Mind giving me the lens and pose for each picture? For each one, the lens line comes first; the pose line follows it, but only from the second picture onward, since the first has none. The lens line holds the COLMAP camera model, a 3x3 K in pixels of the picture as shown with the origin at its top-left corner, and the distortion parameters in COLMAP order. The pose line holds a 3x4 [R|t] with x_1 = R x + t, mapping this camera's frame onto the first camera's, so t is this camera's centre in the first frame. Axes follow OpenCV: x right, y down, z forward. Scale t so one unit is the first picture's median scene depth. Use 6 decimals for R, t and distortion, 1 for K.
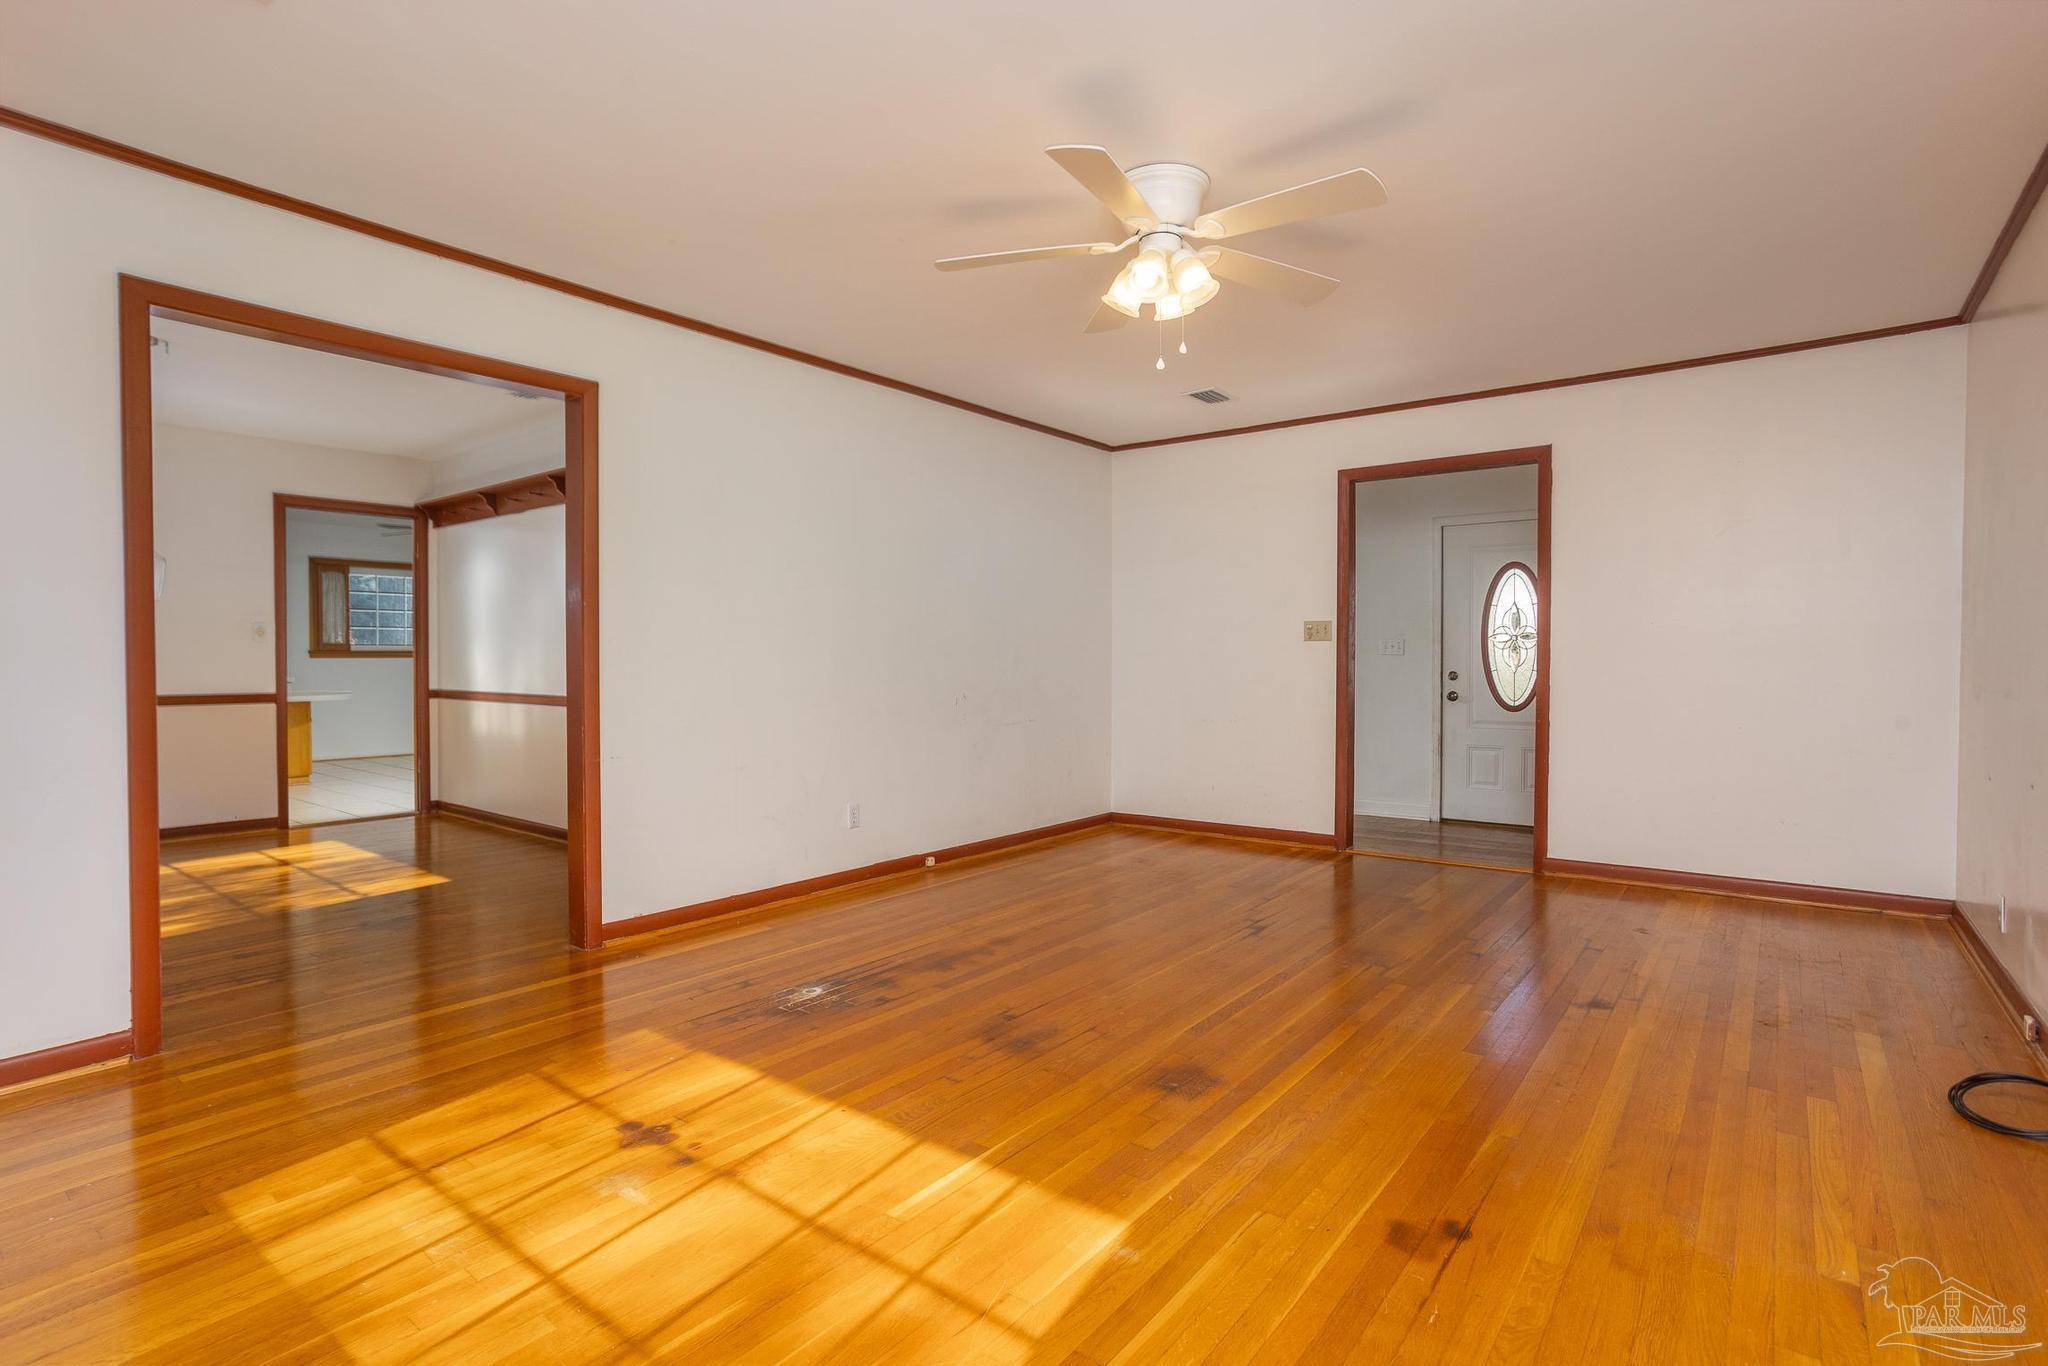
lens RADIAL K [[1001.4, 0, 1010.1], [0, 1001.4, 680.5], [0, 0, 1]] dist [-0.052909, 0.038397]
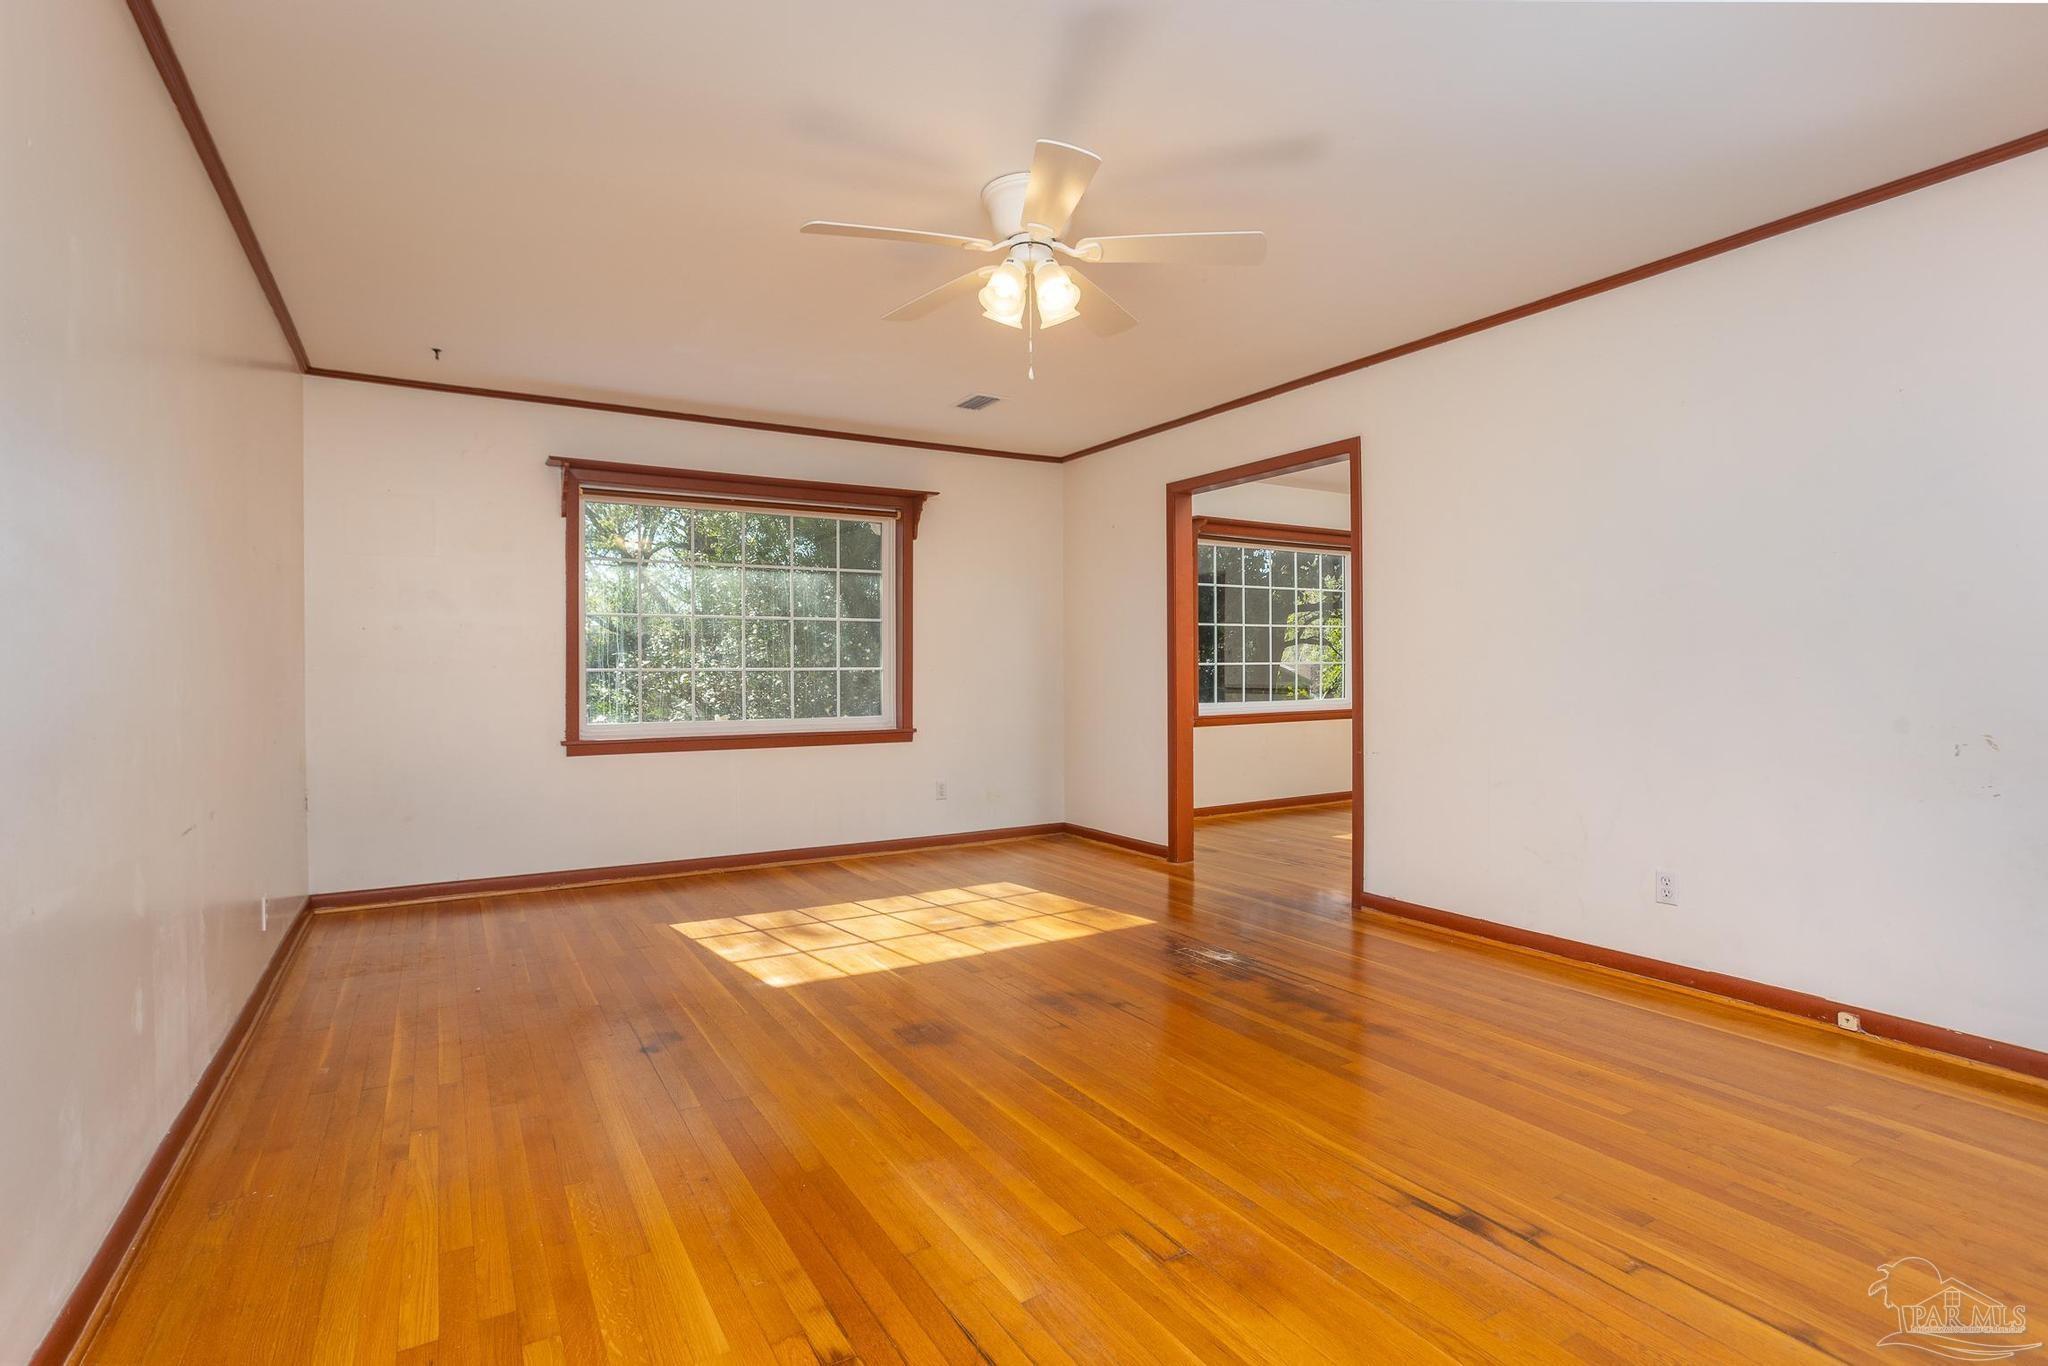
lens RADIAL K [[1001.4, 0, 1010.1], [0, 1001.4, 680.5], [0, 0, 1]] dist [-0.052909, 0.038397]
pose [[-0.365730, 0.015582, -0.930591, 1.003872], [-0.014366, 0.999646, 0.022385, -0.029034], [0.930610, 0.021556, -0.365377, 1.249184]]
